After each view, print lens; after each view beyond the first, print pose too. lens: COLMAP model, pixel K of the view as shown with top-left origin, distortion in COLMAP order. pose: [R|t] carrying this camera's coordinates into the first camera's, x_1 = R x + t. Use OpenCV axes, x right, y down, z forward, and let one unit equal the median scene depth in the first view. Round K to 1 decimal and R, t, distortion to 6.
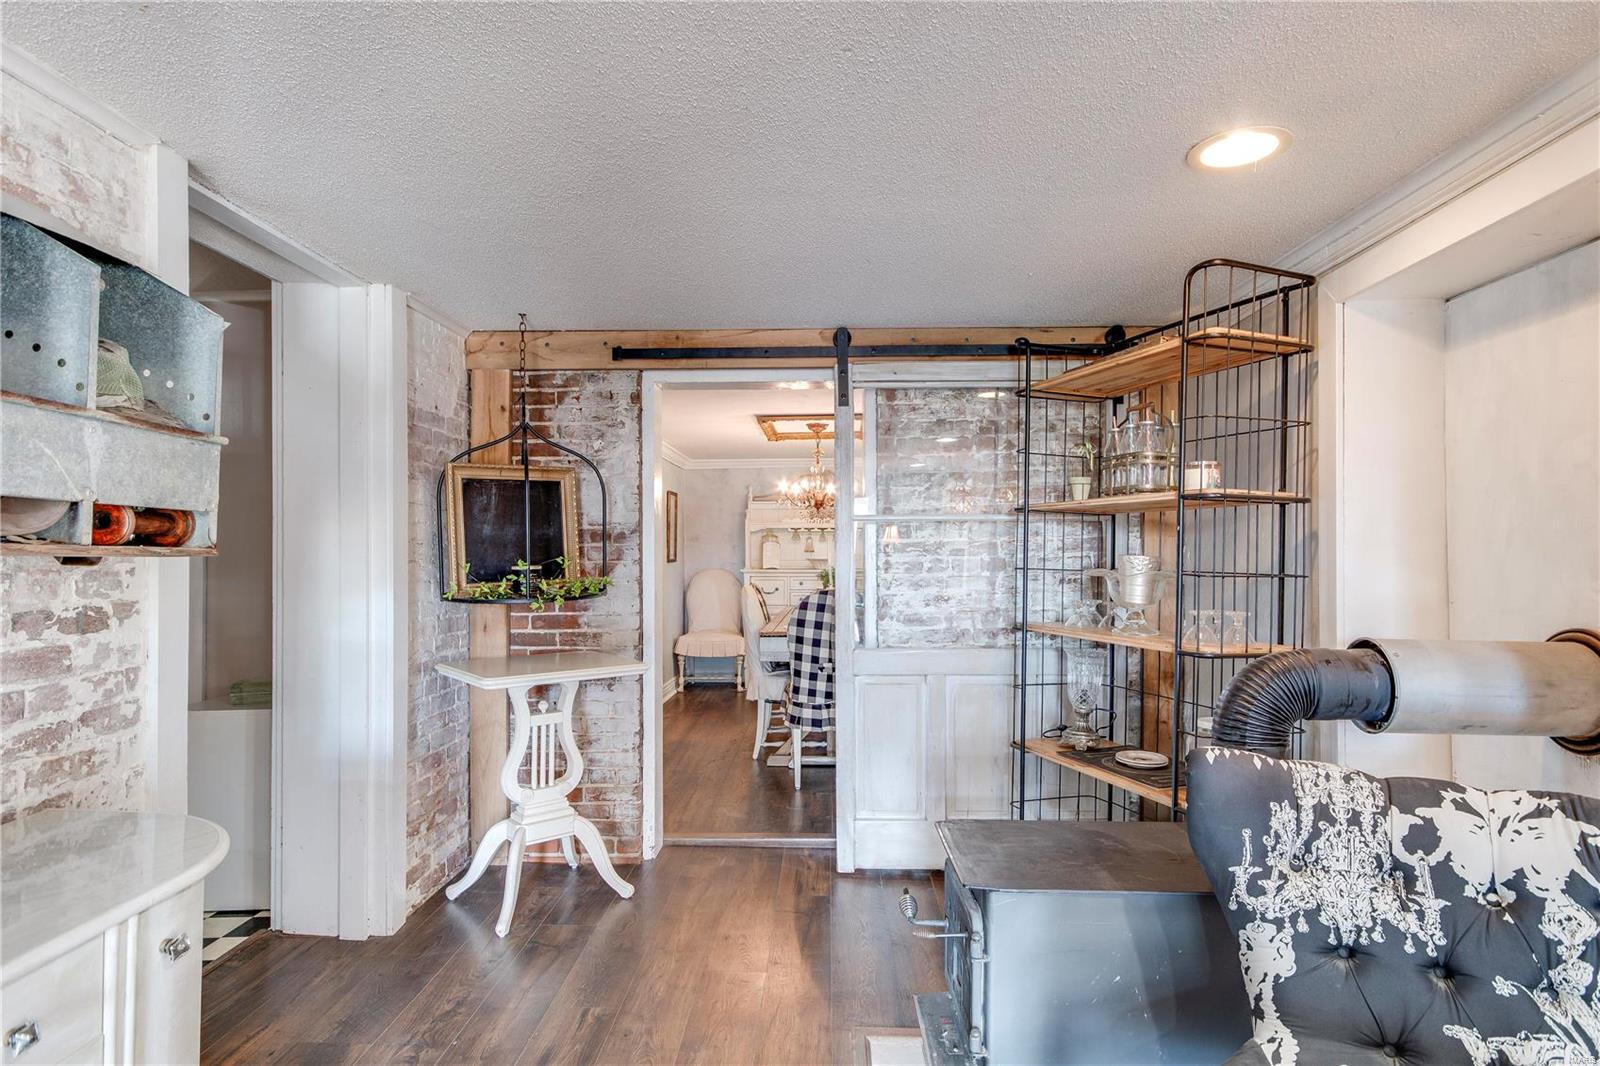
lens RADIAL K [[871.9, 0, 798.5], [0, 871.9, 540.8], [0, 0, 1]] dist [0.001872, 0.001807]
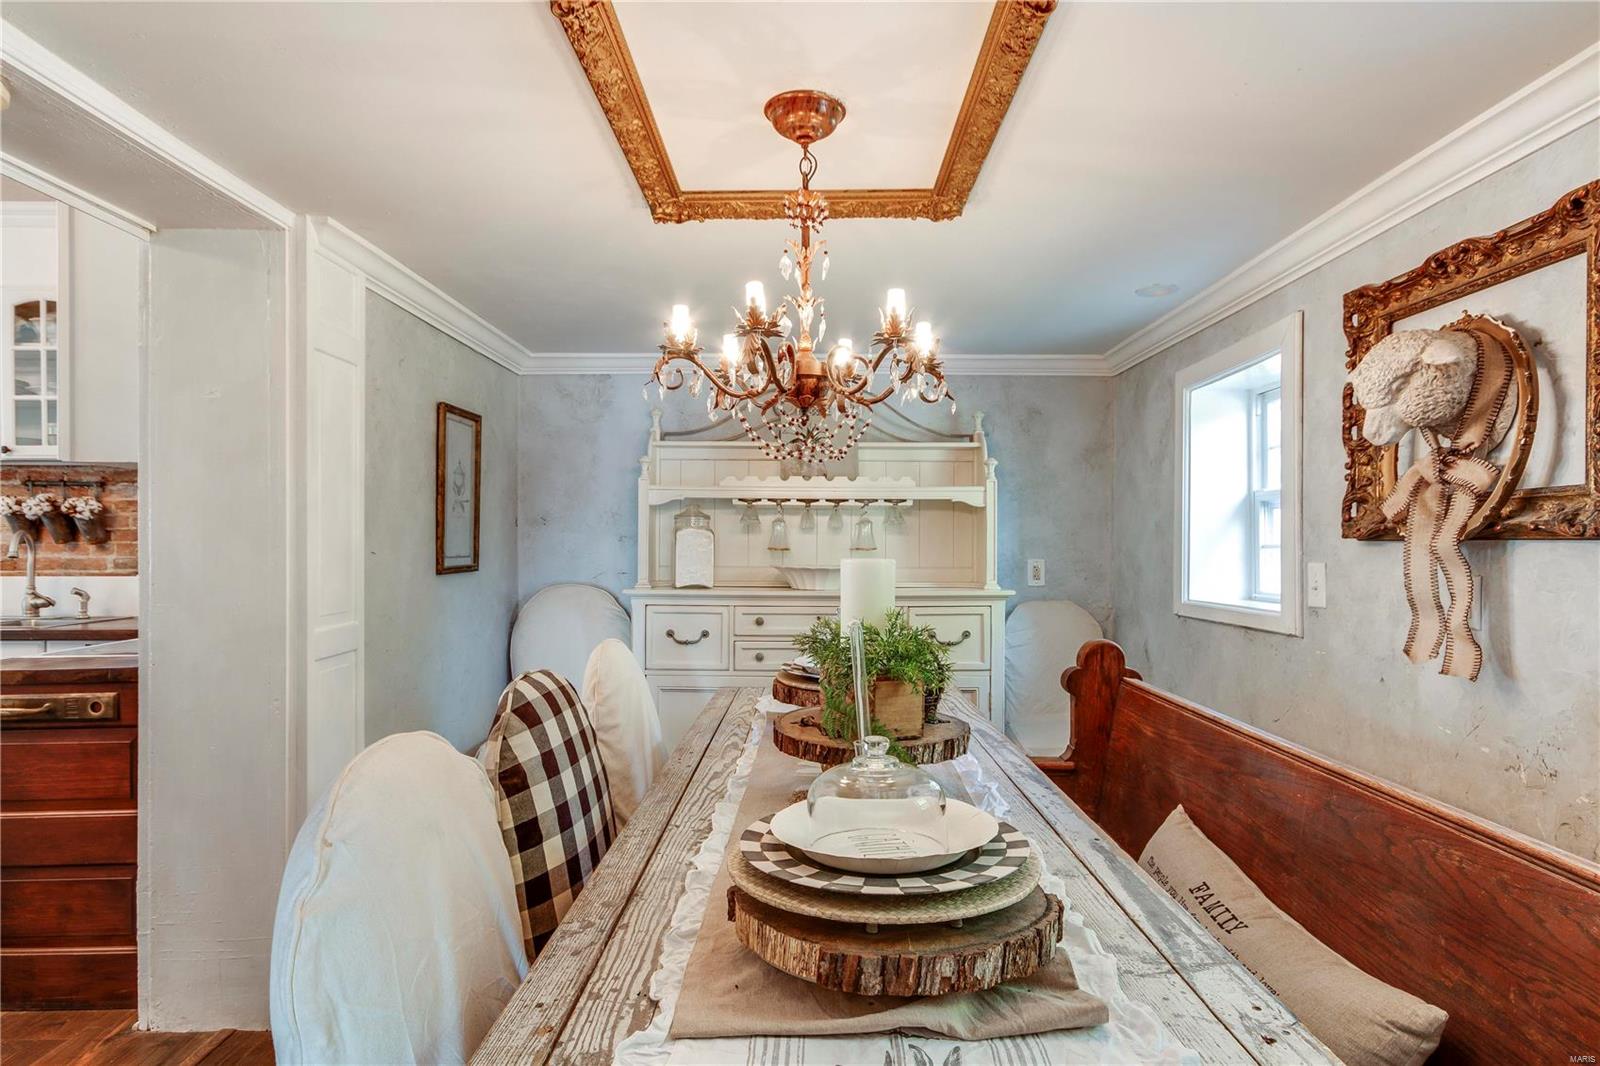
lens RADIAL K [[871.9, 0, 804.6], [0, 871.9, 535.8], [0, 0, 1]] dist [0.001872, 0.001807]
pose [[0.999155, 0.009192, 0.040049, 0.007262], [-0.009059, 0.999953, -0.003505, 0.006552], [-0.040079, 0.003140, 0.999192, 0.529251]]
